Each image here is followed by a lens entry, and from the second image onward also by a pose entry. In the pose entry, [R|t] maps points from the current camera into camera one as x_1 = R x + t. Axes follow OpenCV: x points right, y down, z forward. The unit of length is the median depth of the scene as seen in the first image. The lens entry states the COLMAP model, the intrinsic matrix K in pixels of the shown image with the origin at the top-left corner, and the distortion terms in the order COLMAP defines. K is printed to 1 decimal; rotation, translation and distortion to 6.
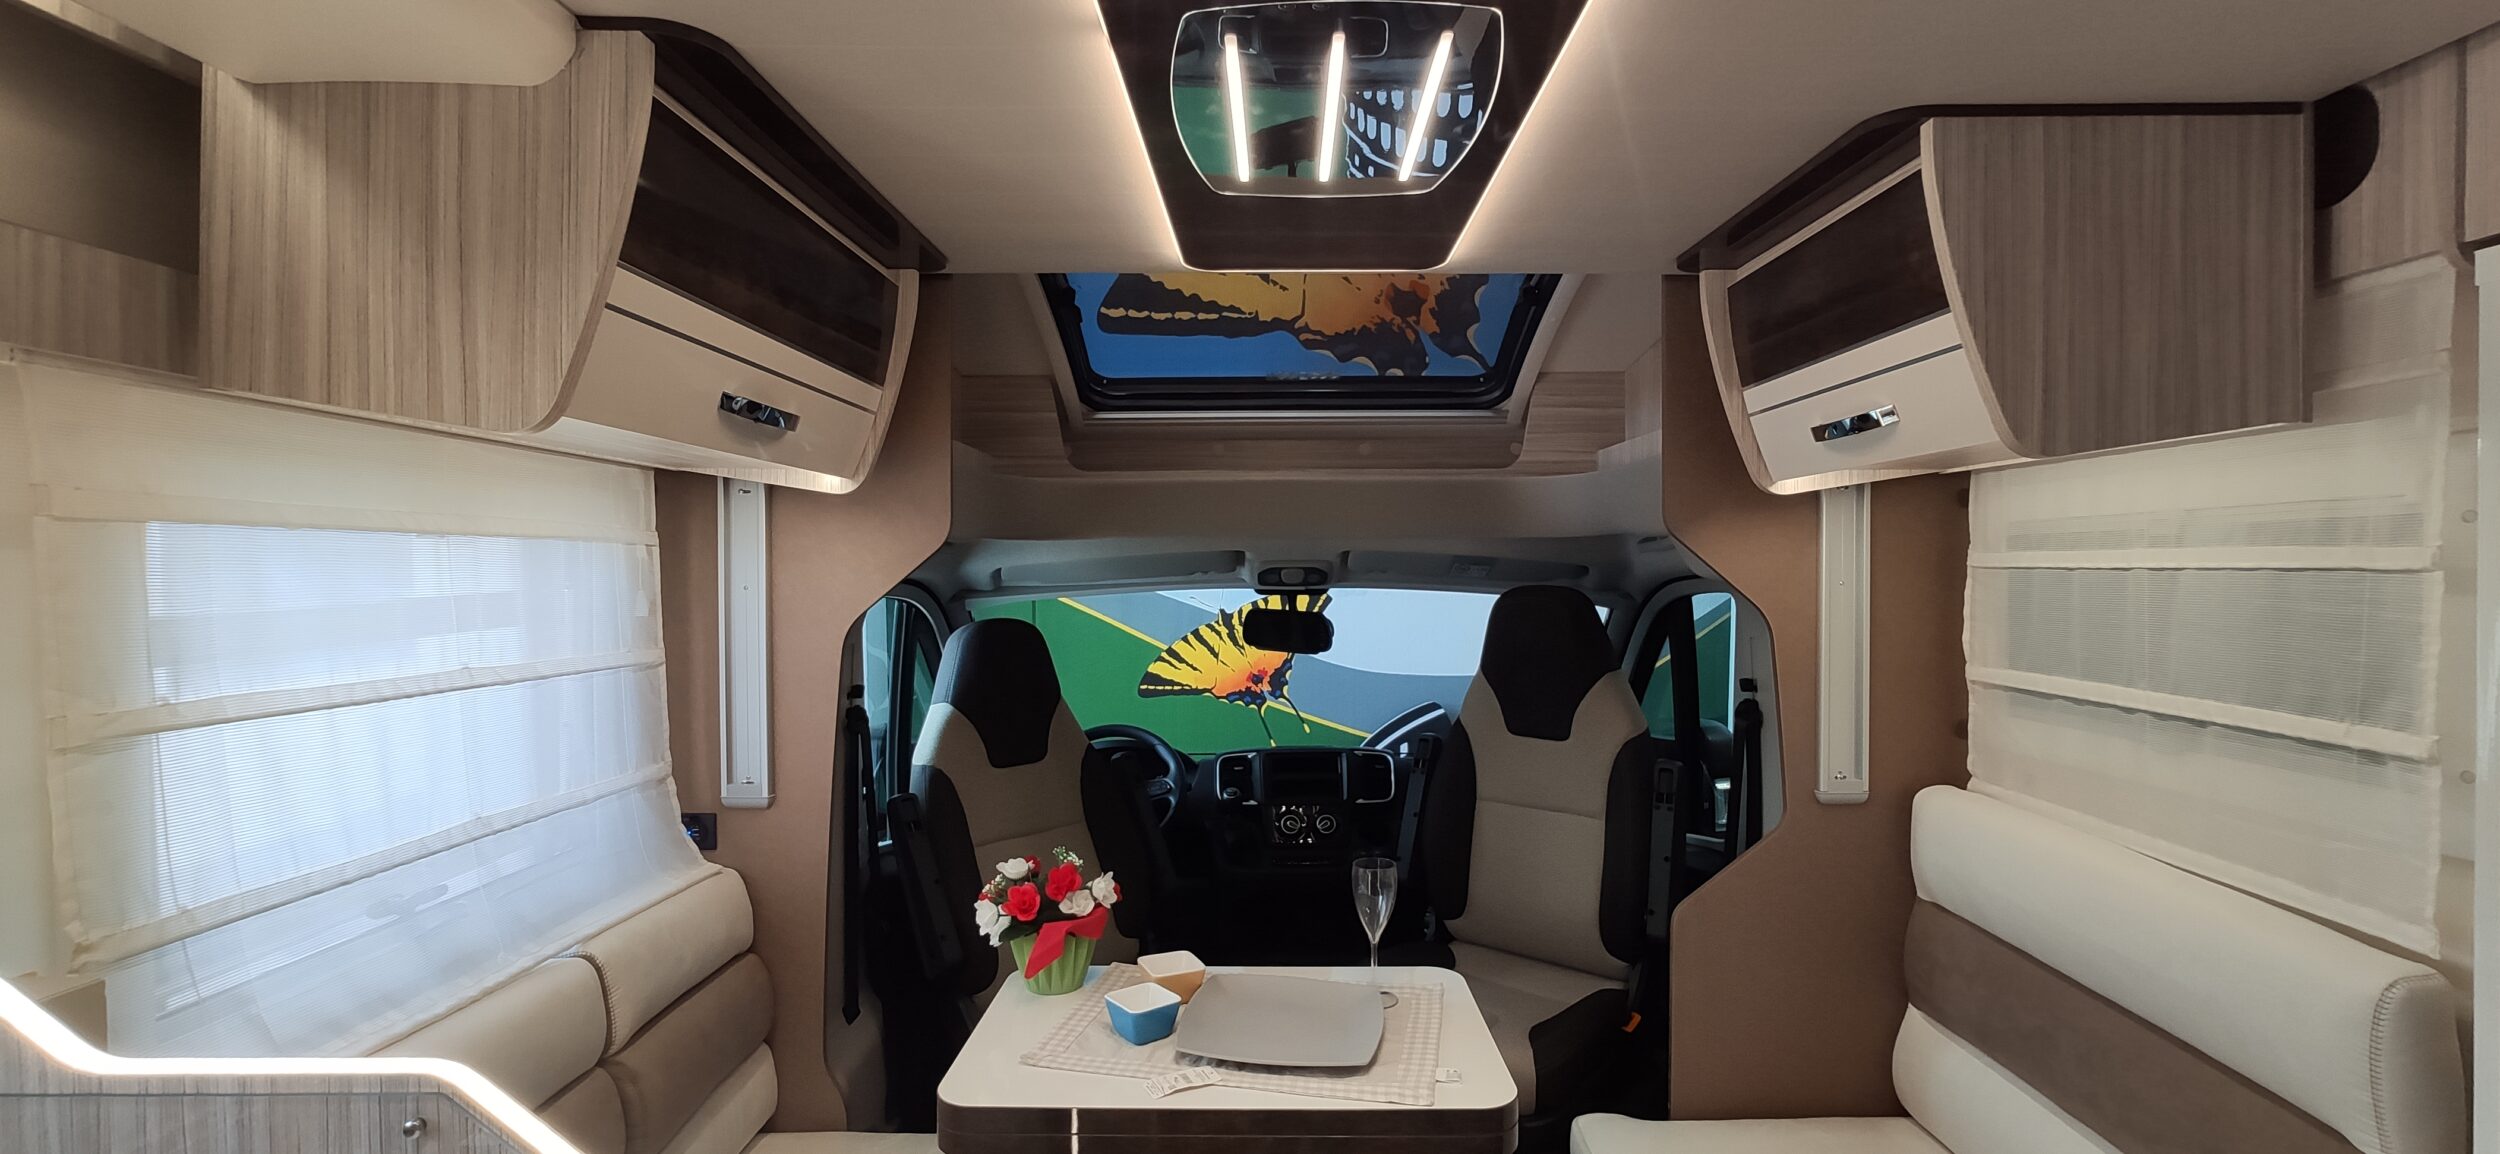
lens RADIAL K [[1098.0, 0, 1259.8], [0, 1098.0, 570.7], [0, 0, 1]] dist [-0.001310, -0.000229]
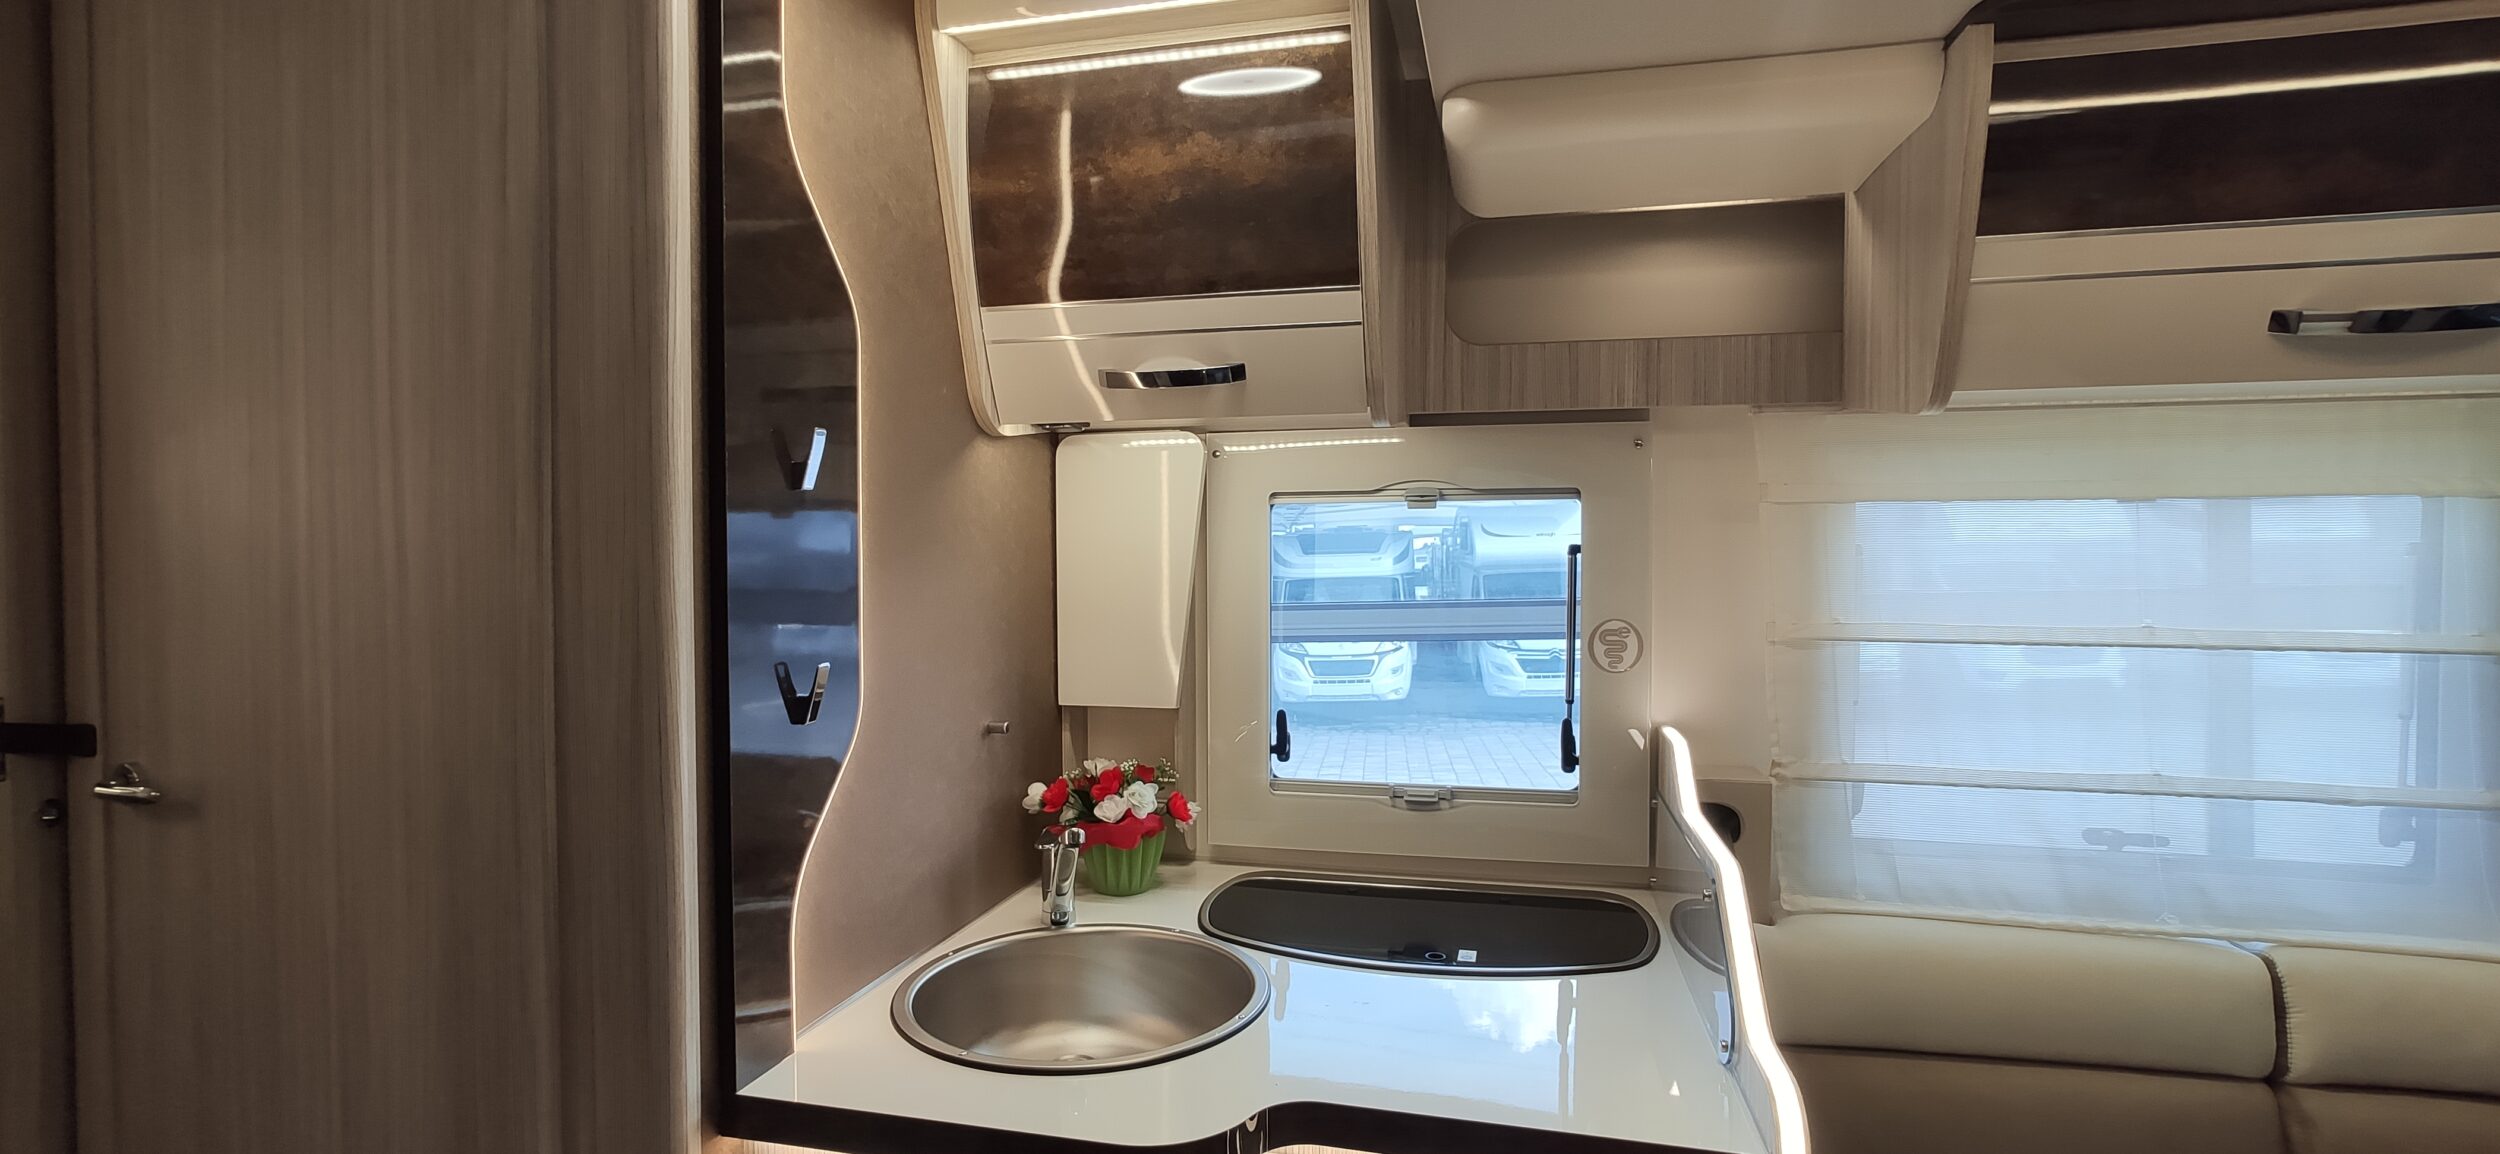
lens RADIAL K [[1098.0, 0, 1259.8], [0, 1098.0, 570.7], [0, 0, 1]] dist [-0.001310, -0.000229]
pose [[-0.201454, 0.018613, -0.979321, 0.340207], [-0.002213, 0.999808, 0.019458, 0.014563], [0.979495, 0.006087, -0.201374, 0.297890]]
